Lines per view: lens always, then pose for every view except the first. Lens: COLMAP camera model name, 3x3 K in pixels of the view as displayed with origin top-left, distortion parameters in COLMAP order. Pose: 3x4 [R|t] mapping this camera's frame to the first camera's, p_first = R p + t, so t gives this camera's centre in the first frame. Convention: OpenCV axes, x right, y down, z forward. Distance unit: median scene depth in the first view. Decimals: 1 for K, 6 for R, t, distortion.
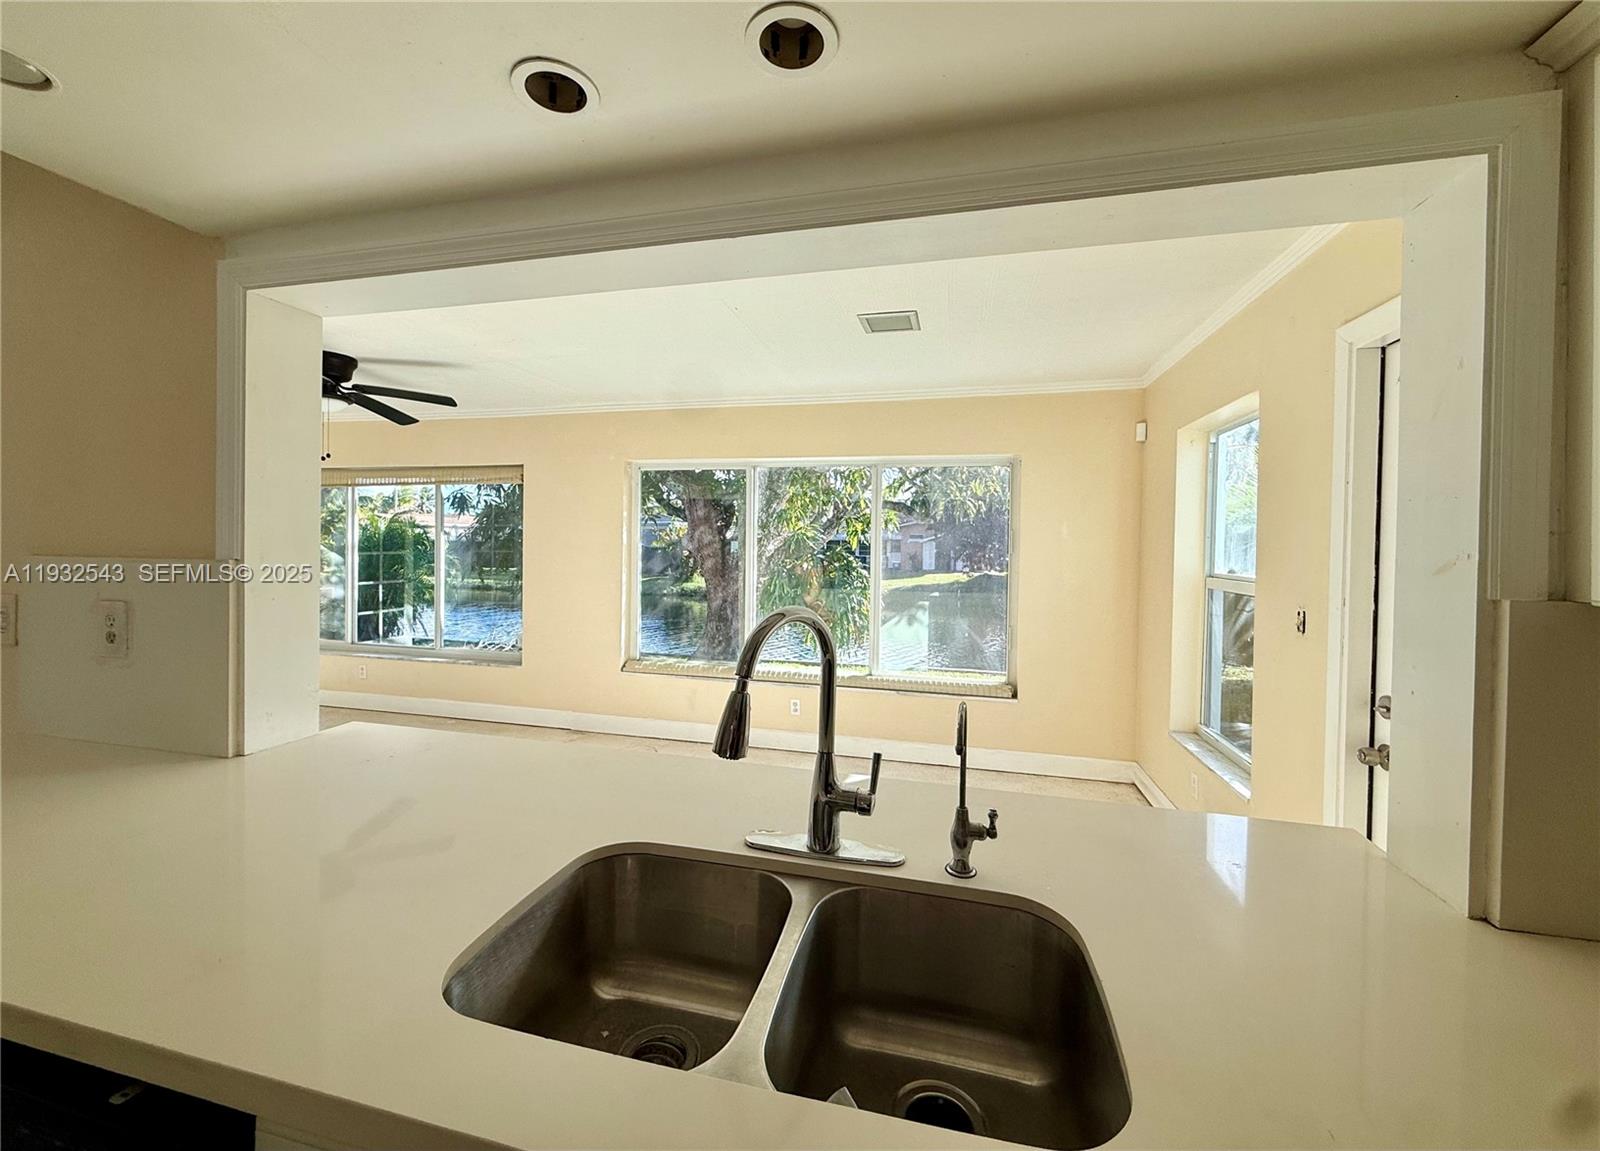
lens RADIAL K [[627.2, 0, 794.9], [0, 627.2, 551.3], [0, 0, 1]] dist [-0.000636, -0.000031]
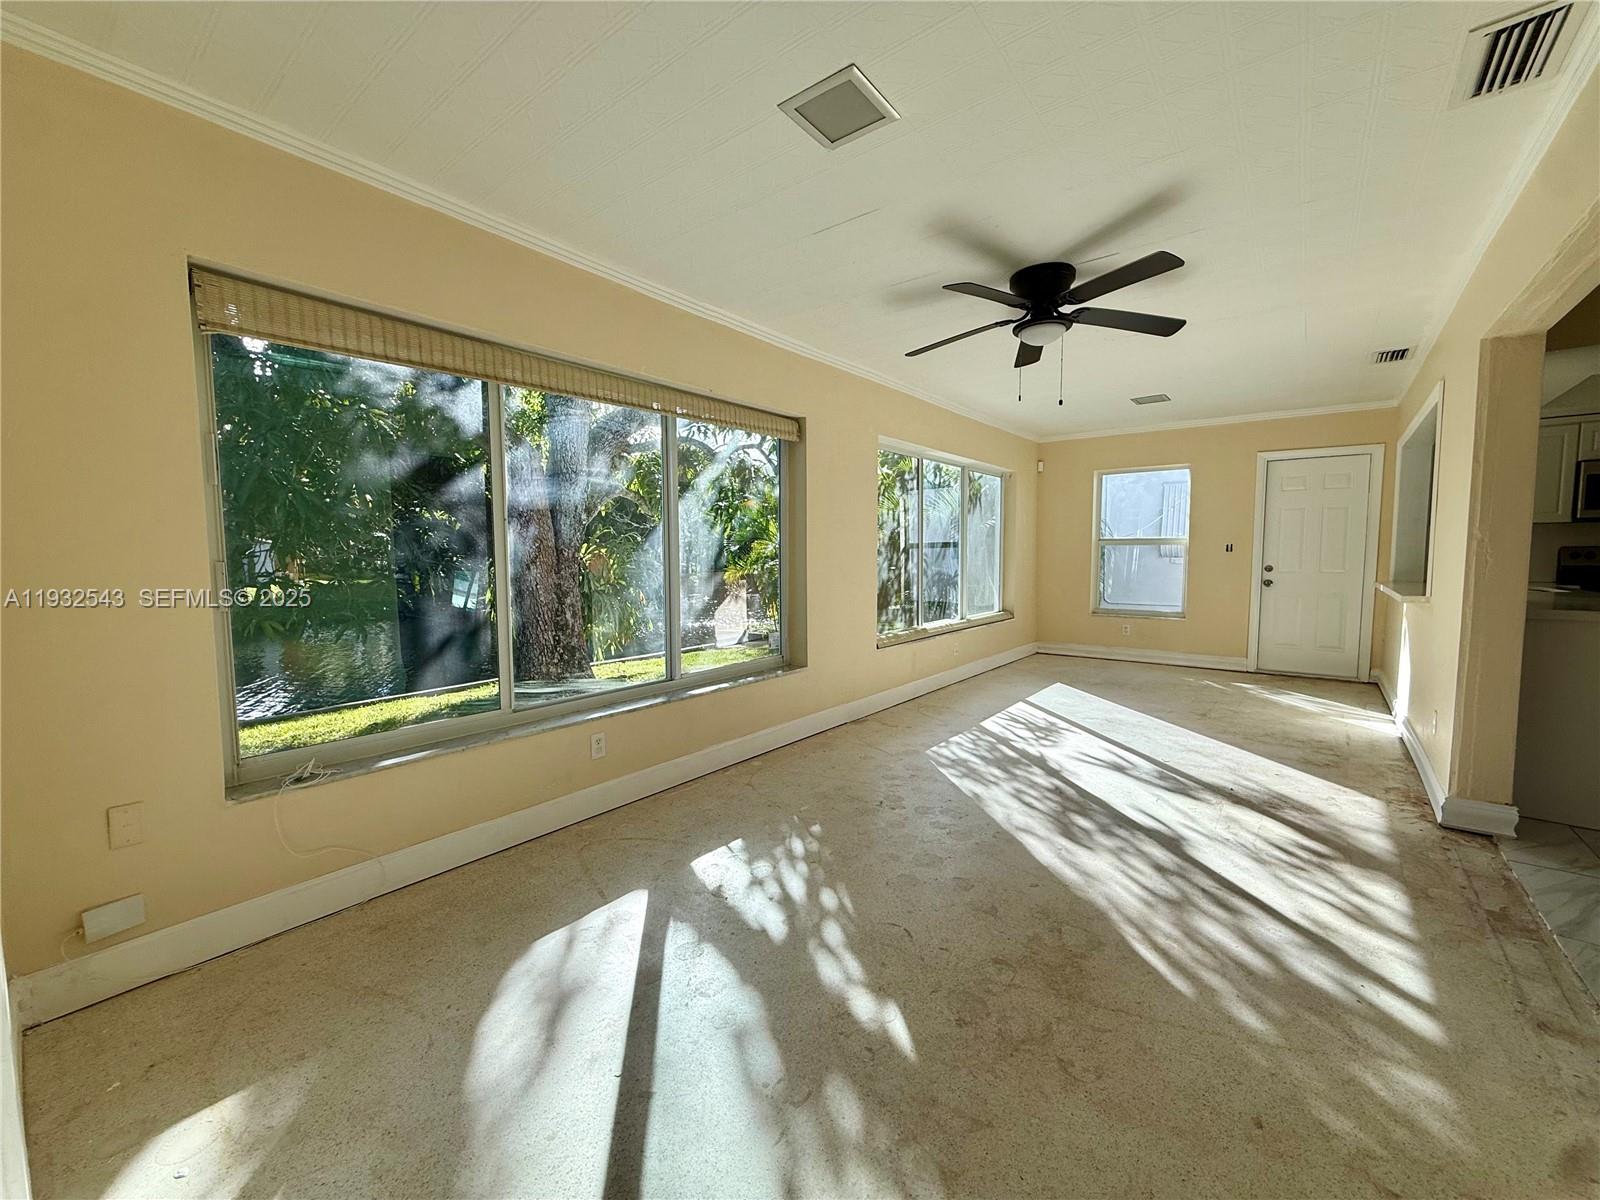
lens RADIAL K [[655.0, 0, 800.0], [0, 655.0, 600.0], [0, 0, 1]] dist [-0.003074, -0.000305]
pose [[0.412186, -0.080898, 0.907501, -1.294132], [0.020953, 0.996628, 0.079327, 0.028403], [-0.910859, -0.013683, 0.412491, 0.698150]]
